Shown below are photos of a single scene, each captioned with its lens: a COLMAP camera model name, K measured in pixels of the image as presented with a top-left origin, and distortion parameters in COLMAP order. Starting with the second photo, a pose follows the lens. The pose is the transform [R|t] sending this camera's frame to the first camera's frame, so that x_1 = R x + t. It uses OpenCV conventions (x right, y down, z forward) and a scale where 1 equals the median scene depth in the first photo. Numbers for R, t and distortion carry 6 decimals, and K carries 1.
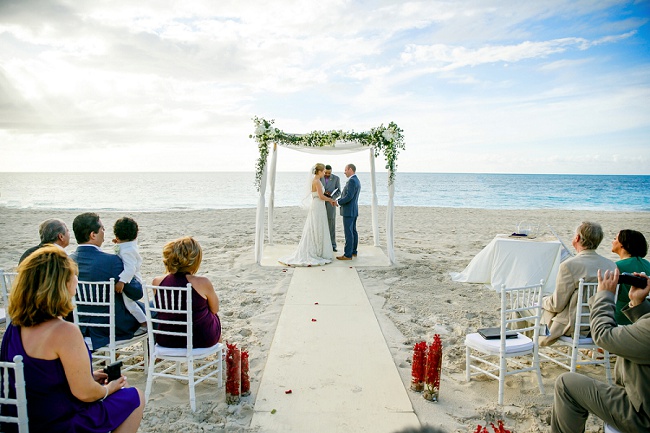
lens RADIAL K [[453.7, 0, 325.3], [0, 453.7, 221.8], [0, 0, 1]] dist [-0.010971, -0.000388]
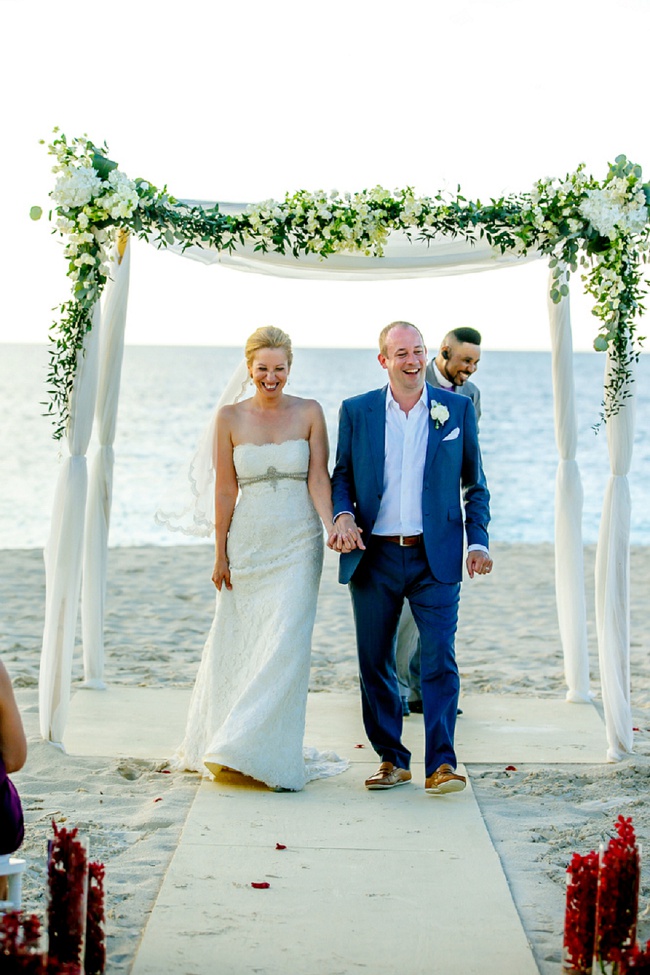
lens RADIAL K [[2880.2, 0, 289.3], [0, 2880.2, 423.0], [0, 0, 1]] dist [-0.155939, 0.000000]
pose [[0.999561, 0.010750, -0.027607, 0.014423], [-0.012981, 0.996552, -0.081946, 0.047645], [0.026631, 0.082268, 0.996254, -0.512704]]
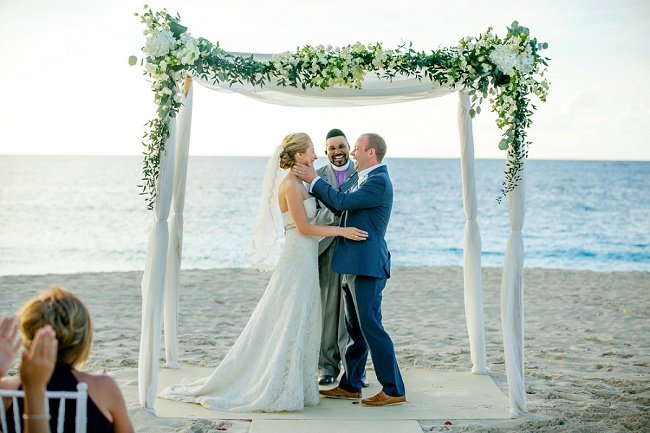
lens RADIAL K [[1581.3, 0, 340.1], [0, 1581.3, 229.0], [0, 0, 1]] dist [-0.140724, 0.000000]
pose [[0.999840, 0.002880, 0.017643, -0.018449], [-0.001770, 0.998036, -0.062614, 0.027403], [-0.017788, 0.062573, 0.997882, -0.266224]]
